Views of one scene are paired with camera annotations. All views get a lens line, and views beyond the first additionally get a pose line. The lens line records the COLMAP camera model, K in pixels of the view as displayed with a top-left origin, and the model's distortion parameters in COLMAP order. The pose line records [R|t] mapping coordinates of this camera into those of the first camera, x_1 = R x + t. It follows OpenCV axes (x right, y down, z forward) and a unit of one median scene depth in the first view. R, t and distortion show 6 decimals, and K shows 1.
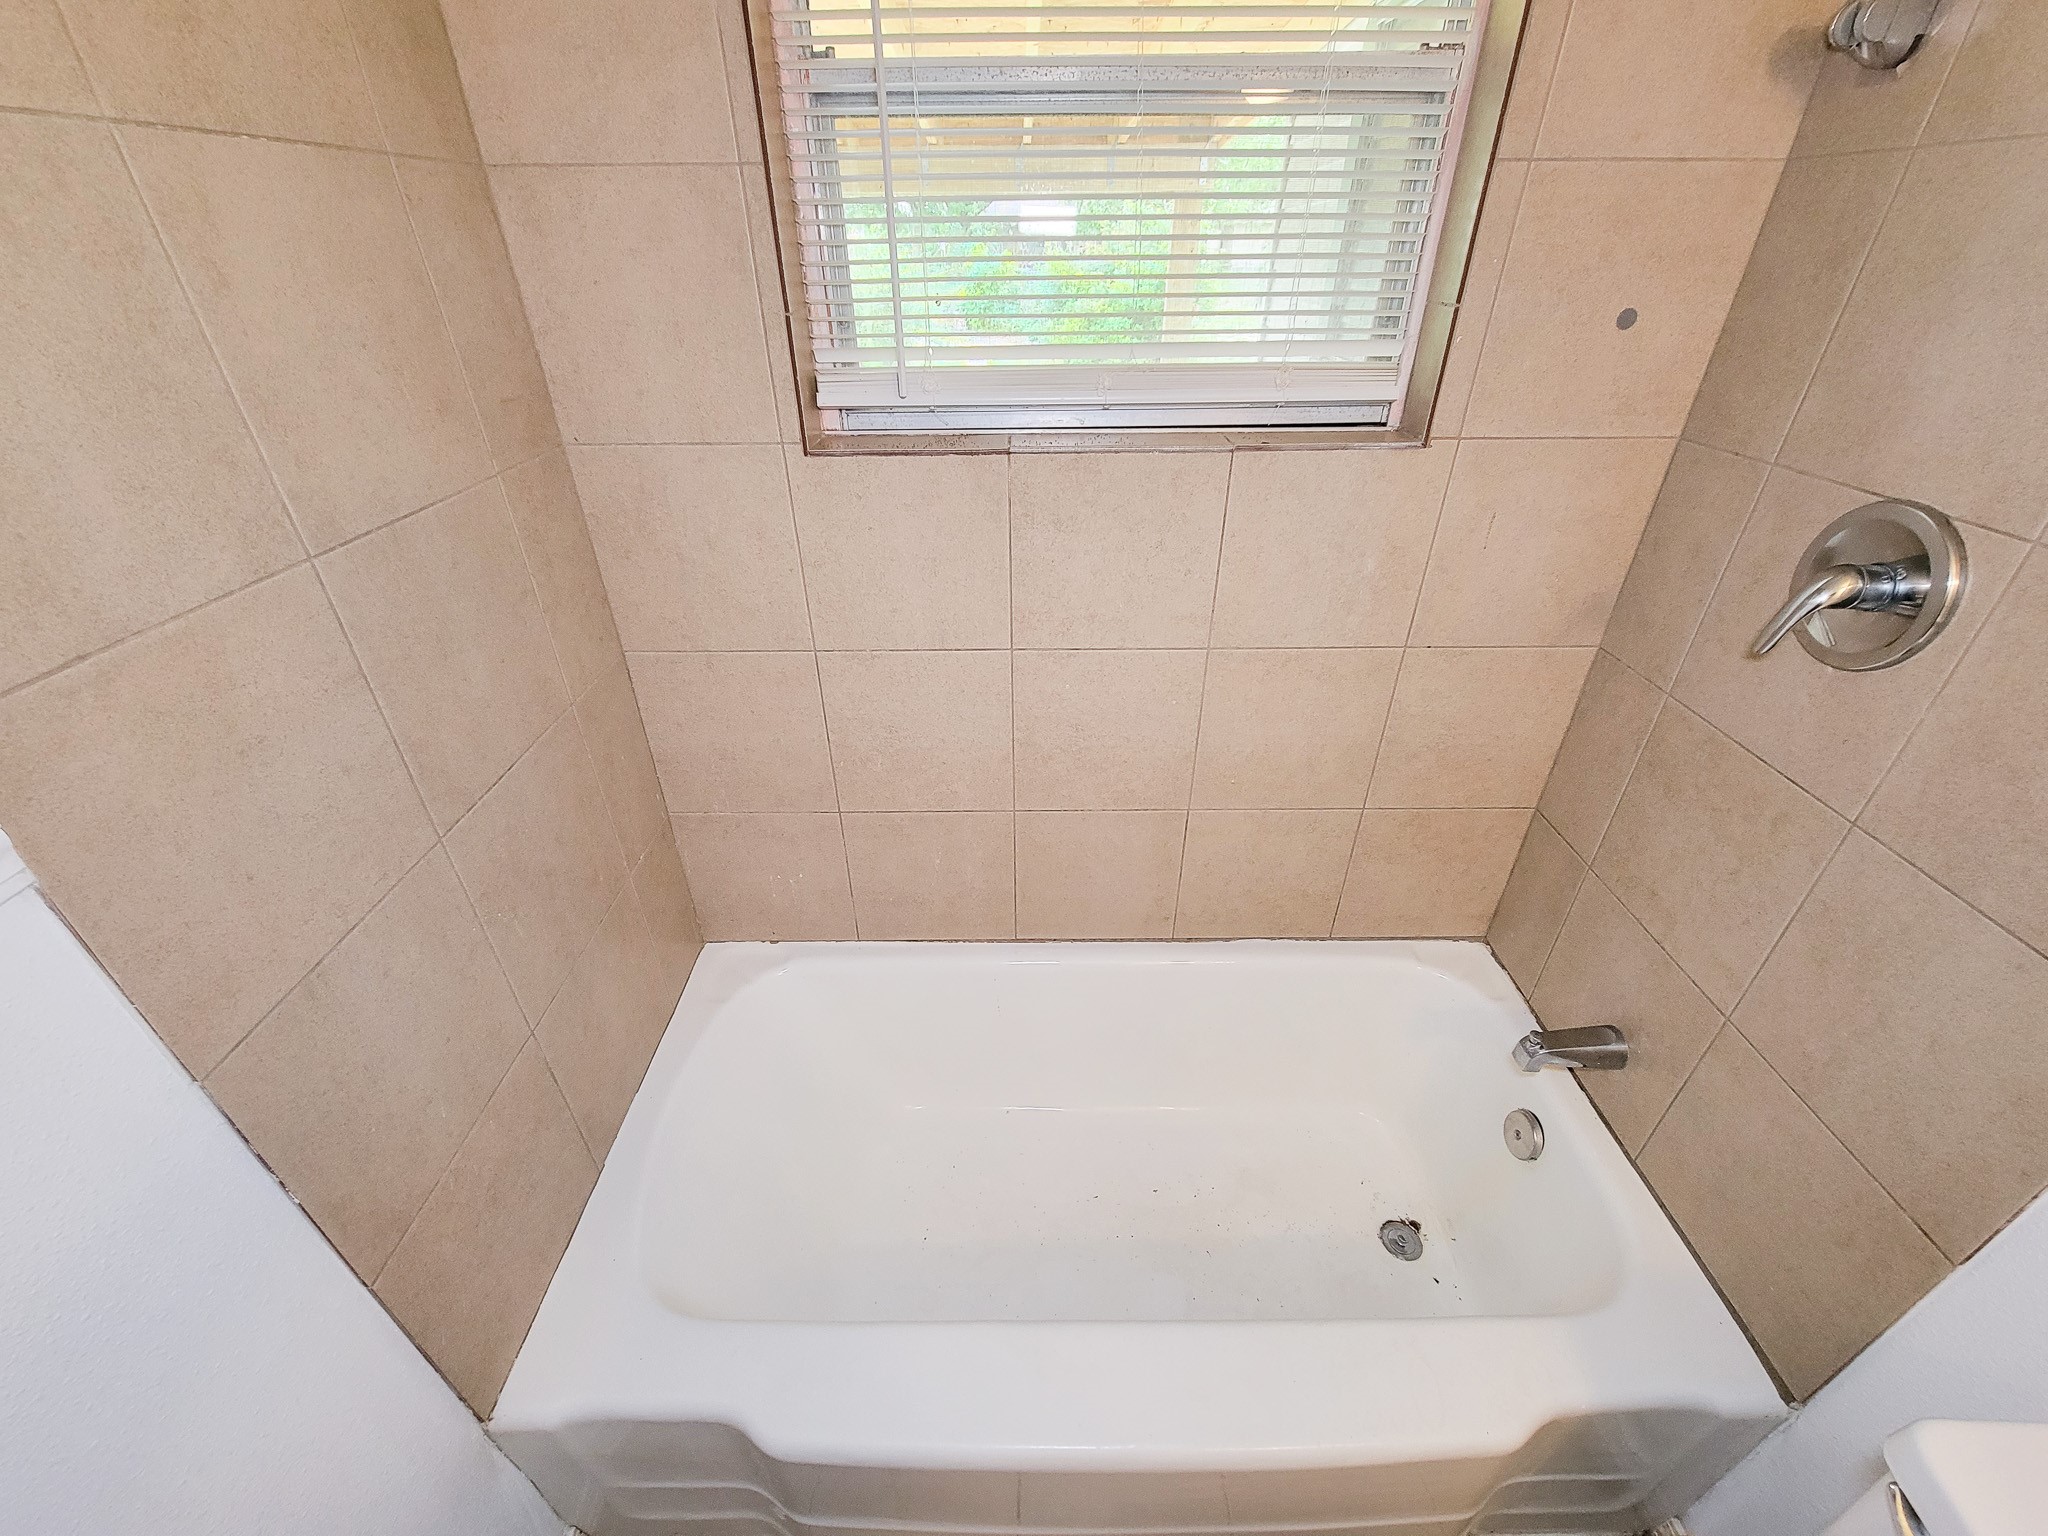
lens RADIAL K [[845.3, 0, 1017.2], [0, 845.3, 778.3], [0, 0, 1]] dist [0.005670, -0.004095]
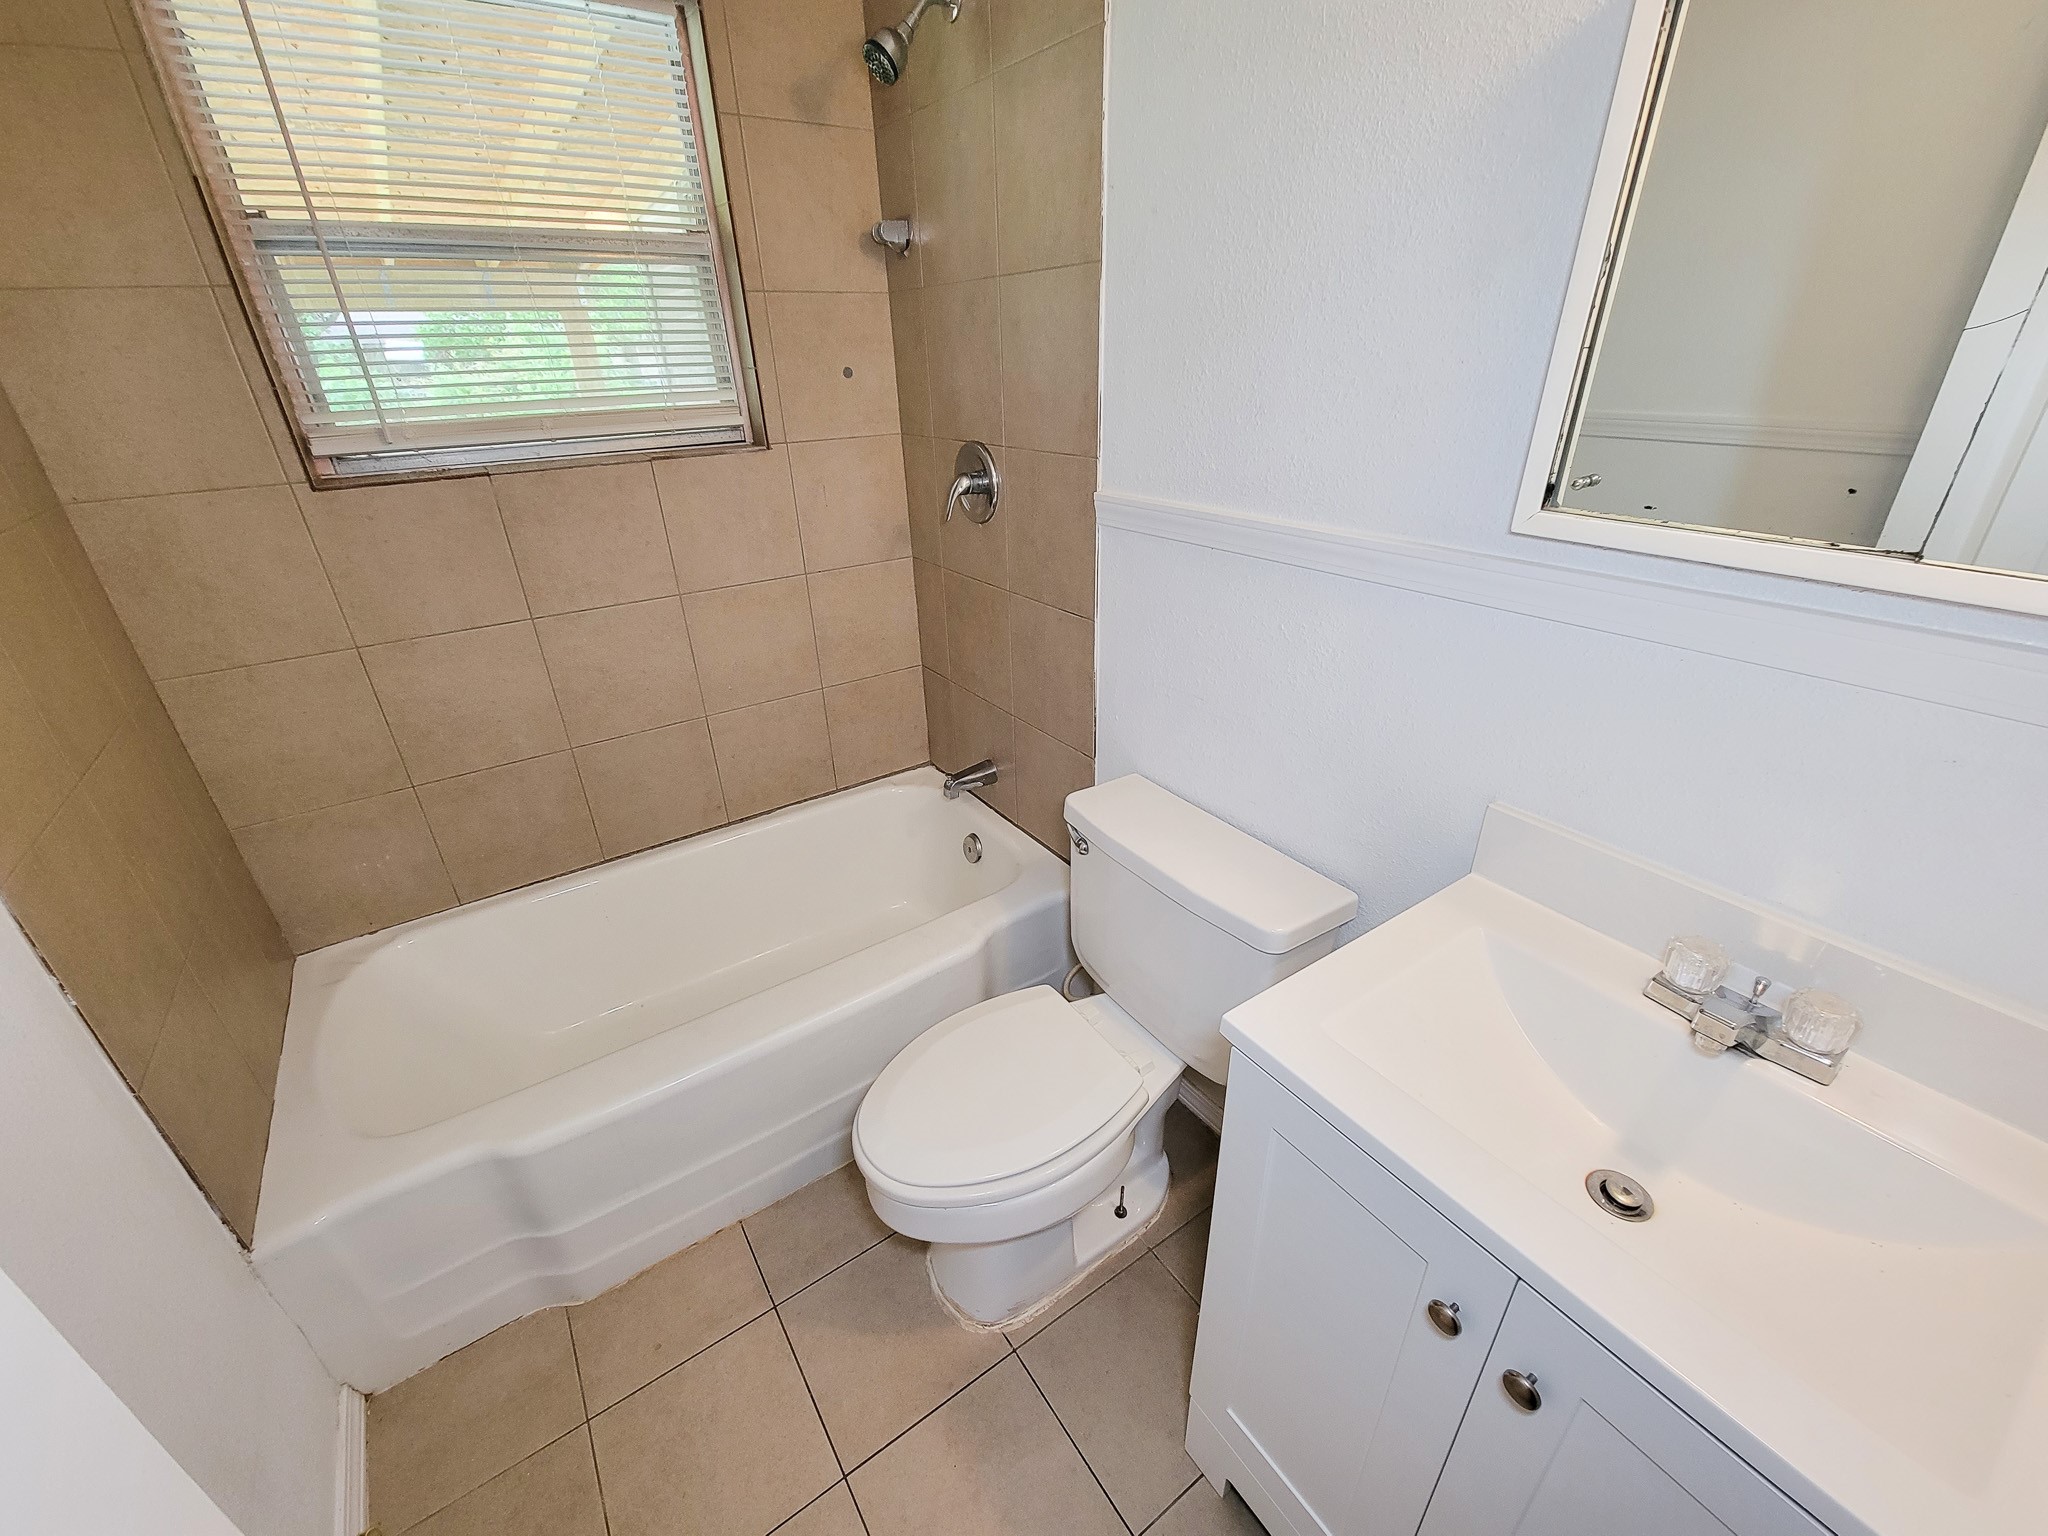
lens RADIAL K [[845.3, 0, 1031.9], [0, 845.3, 771.6], [0, 0, 1]] dist [0.005670, -0.004095]
pose [[0.822998, -0.269209, 0.500202, -0.104533], [0.319818, 0.947338, -0.016350, 0.412987], [-0.469458, 0.173430, 0.865755, -0.596957]]
